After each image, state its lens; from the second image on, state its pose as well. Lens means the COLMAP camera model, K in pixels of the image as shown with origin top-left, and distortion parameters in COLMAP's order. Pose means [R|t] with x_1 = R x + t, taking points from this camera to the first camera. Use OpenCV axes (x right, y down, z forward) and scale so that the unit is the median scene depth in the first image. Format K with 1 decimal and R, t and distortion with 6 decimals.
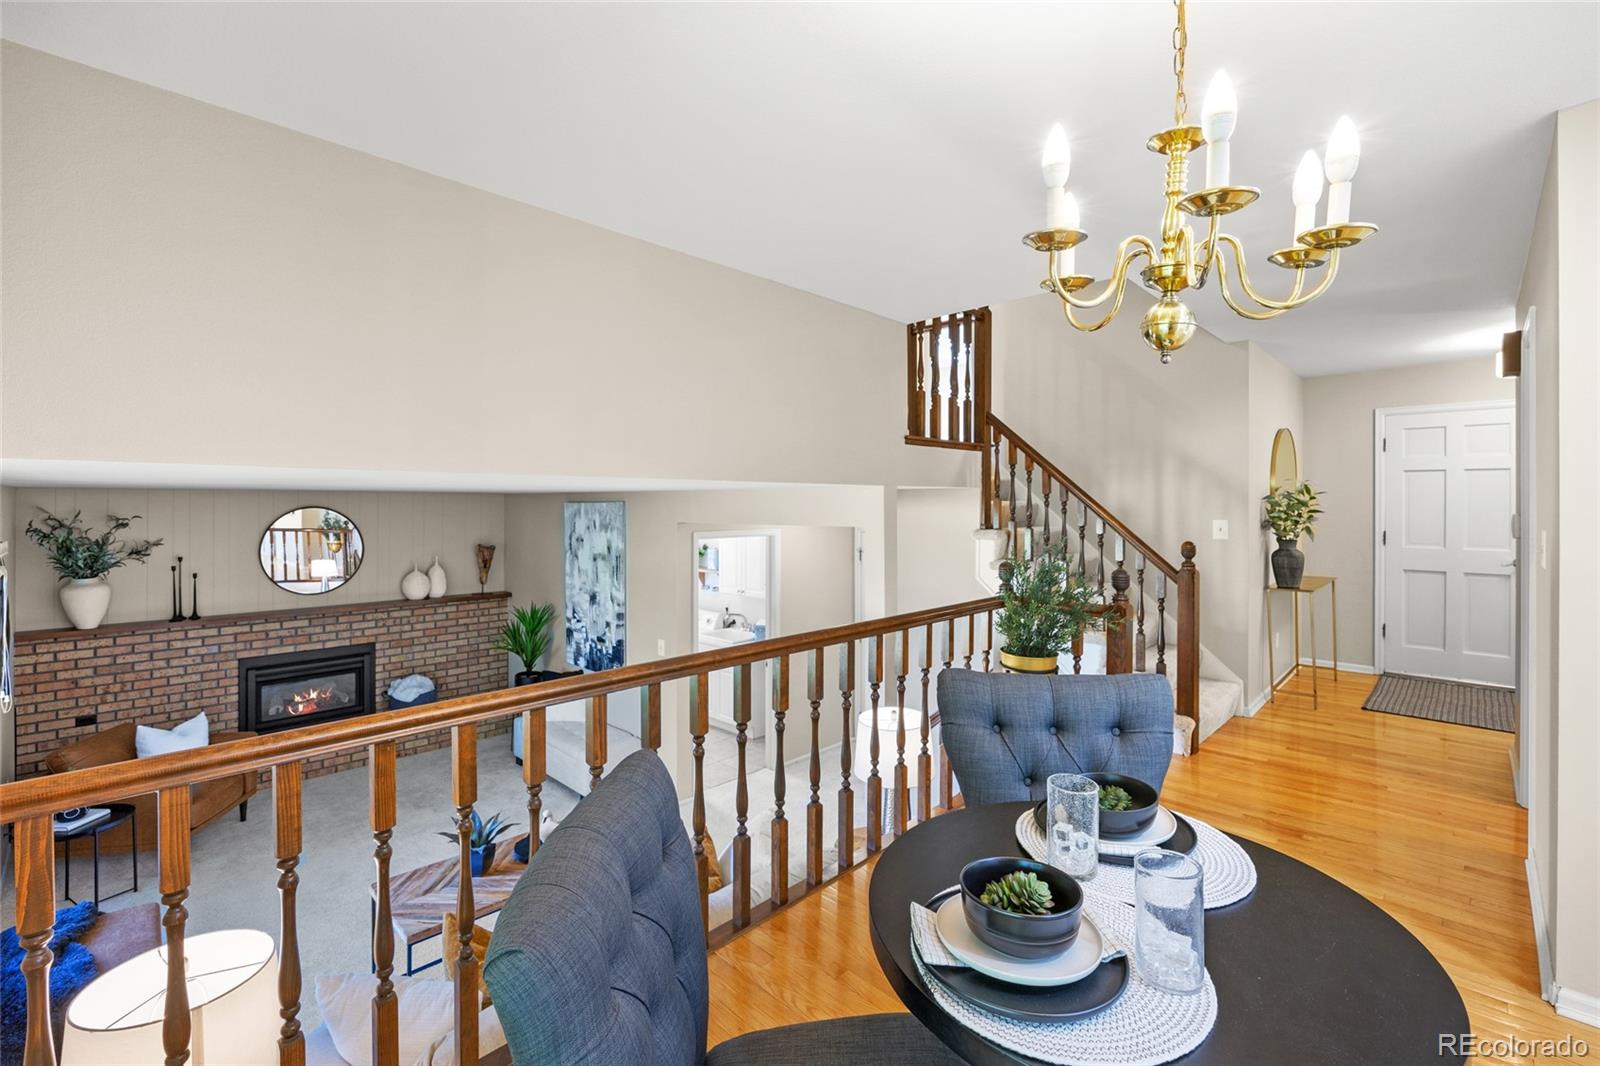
lens RADIAL K [[682.6, 0, 816.7], [0, 682.6, 510.8], [0, 0, 1]] dist [-0.012131, 0.000224]
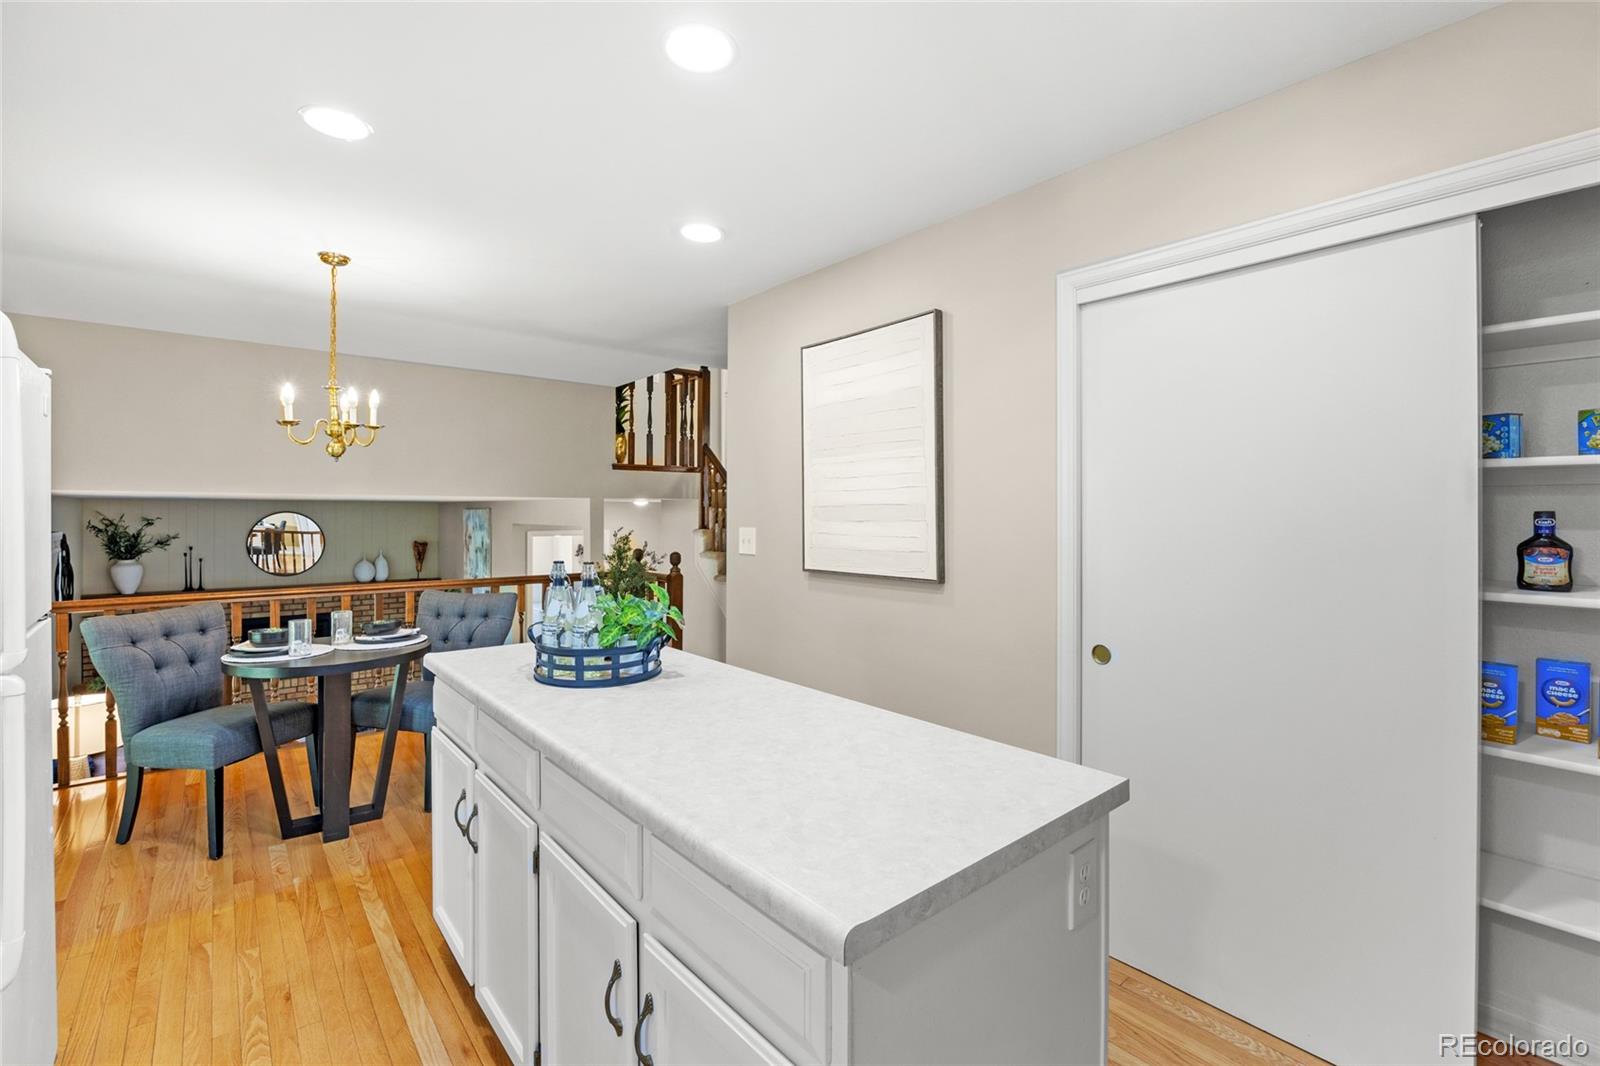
lens RADIAL K [[682.6, 0, 800.3], [0, 682.6, 520.7], [0, 0, 1]] dist [-0.012131, 0.000224]
pose [[0.995161, 0.004391, -0.098163, 0.458382], [-0.004136, 0.999988, 0.002794, 0.004109], [0.098174, -0.002375, 0.995166, -0.282517]]
